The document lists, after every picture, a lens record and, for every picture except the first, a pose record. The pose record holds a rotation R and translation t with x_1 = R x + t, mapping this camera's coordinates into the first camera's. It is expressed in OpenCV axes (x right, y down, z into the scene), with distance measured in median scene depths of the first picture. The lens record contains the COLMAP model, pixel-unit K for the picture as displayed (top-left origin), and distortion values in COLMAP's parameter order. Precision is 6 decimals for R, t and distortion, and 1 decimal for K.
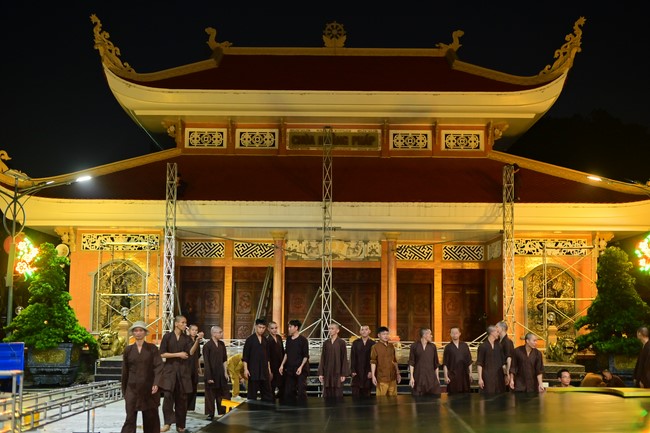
lens RADIAL K [[937.6, 0, 326.3], [0, 937.6, 216.3], [0, 0, 1]] dist [-0.001276, 0.000000]
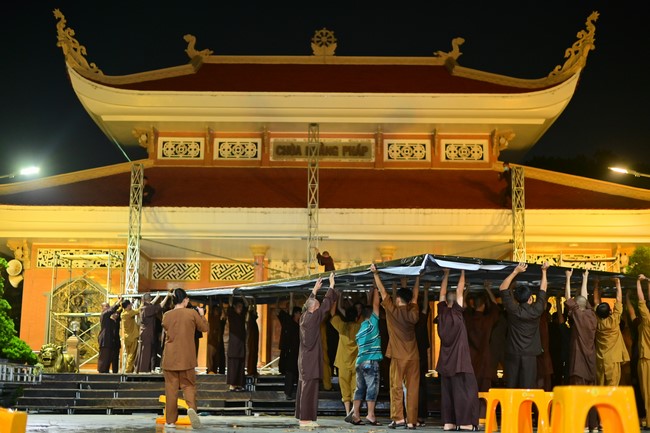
lens RADIAL K [[937.6, 0, 326.0], [0, 937.6, 217.8], [0, 0, 1]] dist [-0.001276, 0.000000]
pose [[0.999998, -0.000285, 0.002070, 0.010060], [0.000424, 0.997696, -0.067838, 0.047410], [-0.002046, 0.067839, 0.997694, 0.106584]]
